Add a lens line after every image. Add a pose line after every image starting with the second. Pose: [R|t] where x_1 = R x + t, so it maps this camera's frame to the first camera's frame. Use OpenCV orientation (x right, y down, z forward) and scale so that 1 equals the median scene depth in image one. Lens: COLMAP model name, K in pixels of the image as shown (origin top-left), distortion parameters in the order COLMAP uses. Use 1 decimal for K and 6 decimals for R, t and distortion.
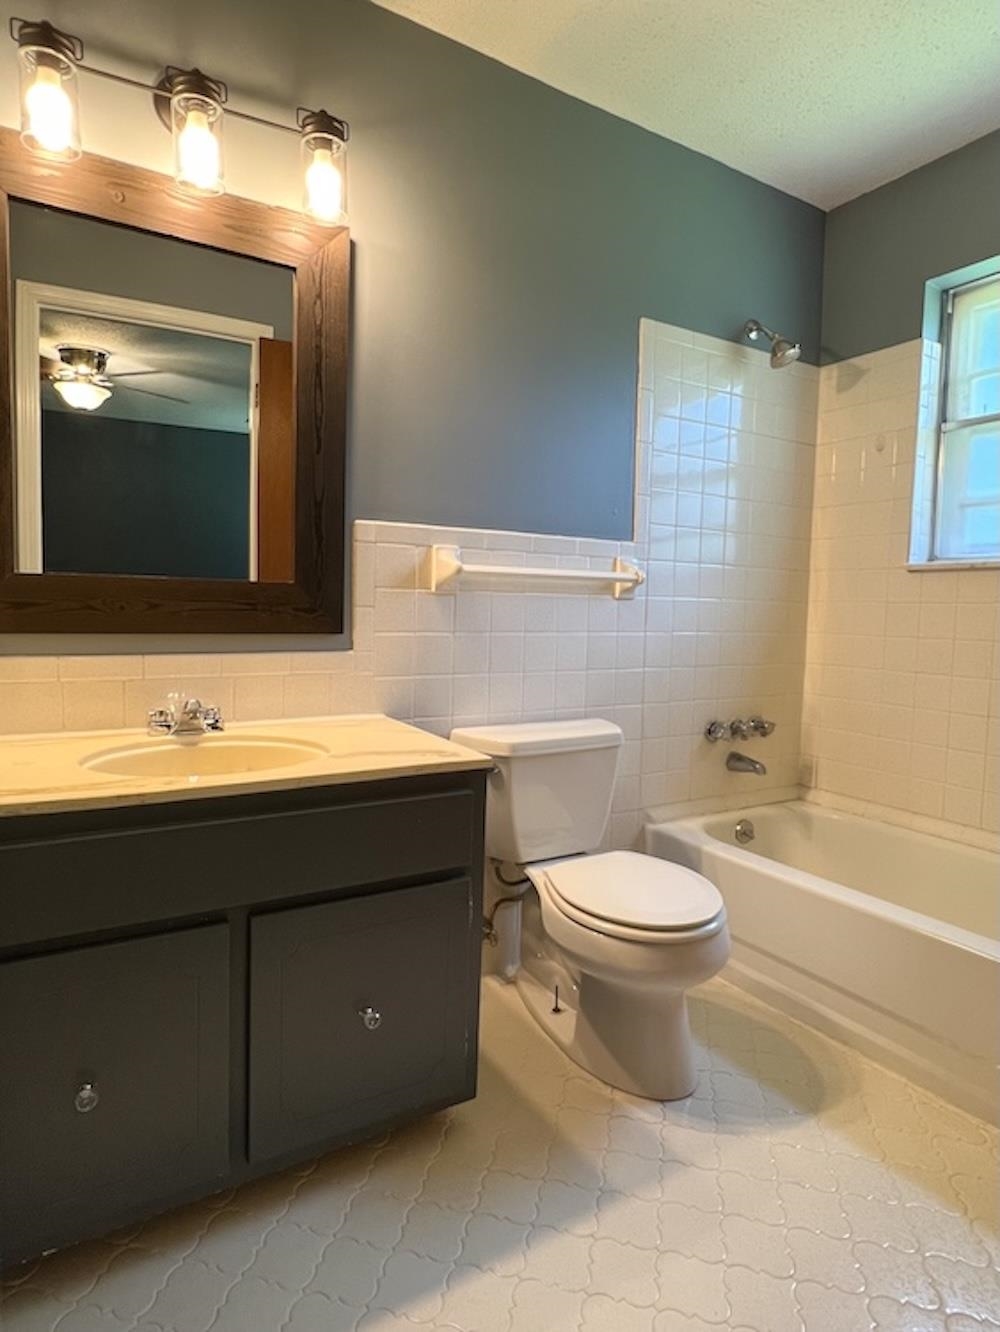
lens RADIAL K [[734.5, 0, 500.0], [0, 734.5, 666.0], [0, 0, 1]] dist [-0.002900, 0.000519]
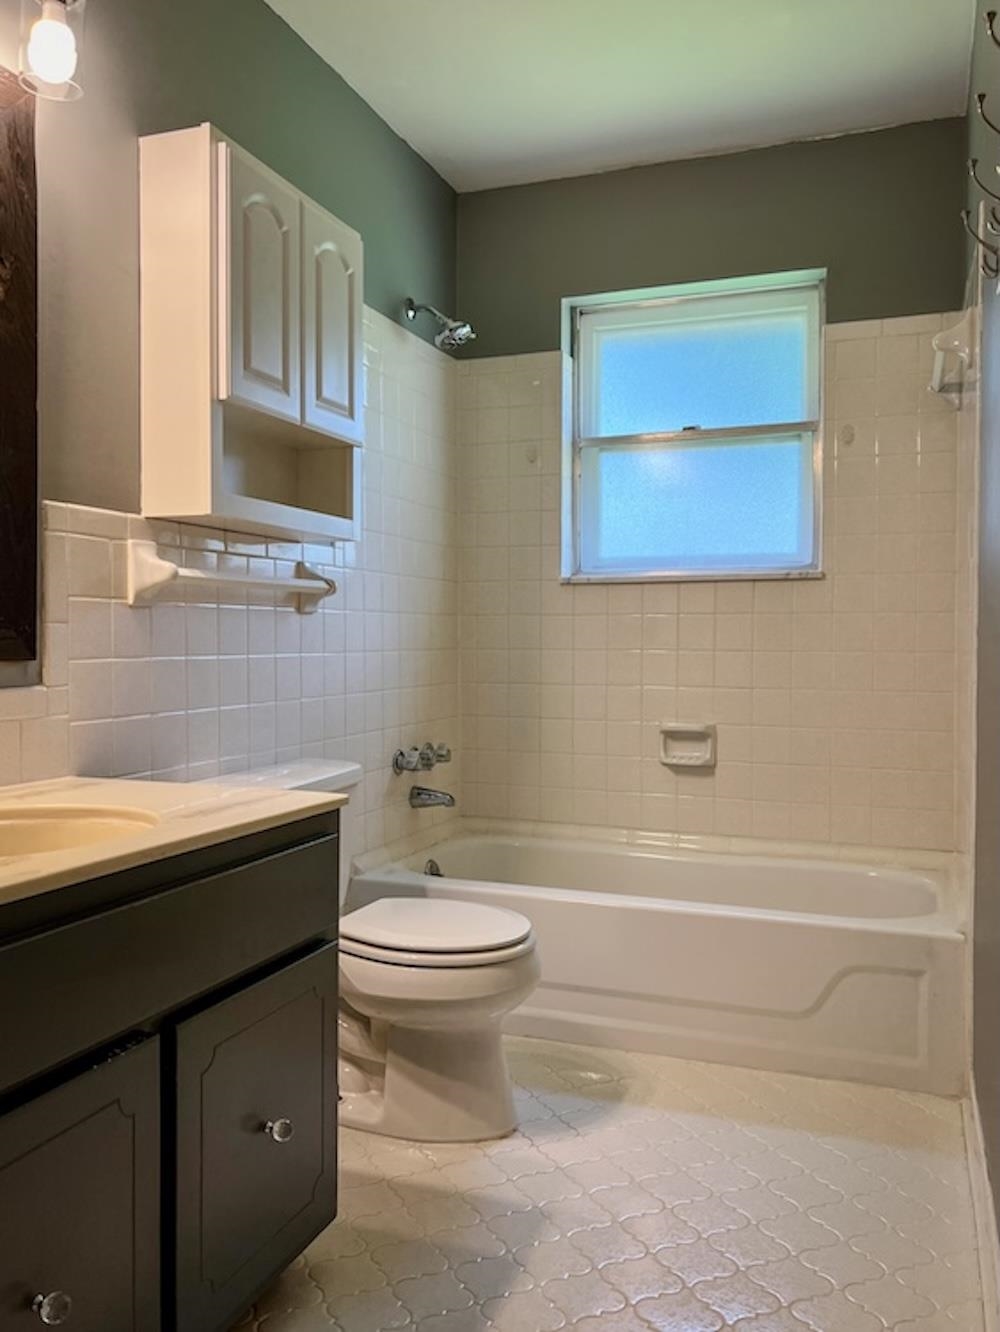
lens RADIAL K [[1003.1, 0, 502.7], [0, 1003.1, 724.7], [0, 0, 1]] dist [0.123334, -0.192475]
pose [[0.782218, -0.073824, 0.618615, -0.436388], [0.069889, 0.997085, 0.030618, 0.016563], [-0.619072, 0.019284, 0.785098, -0.037665]]
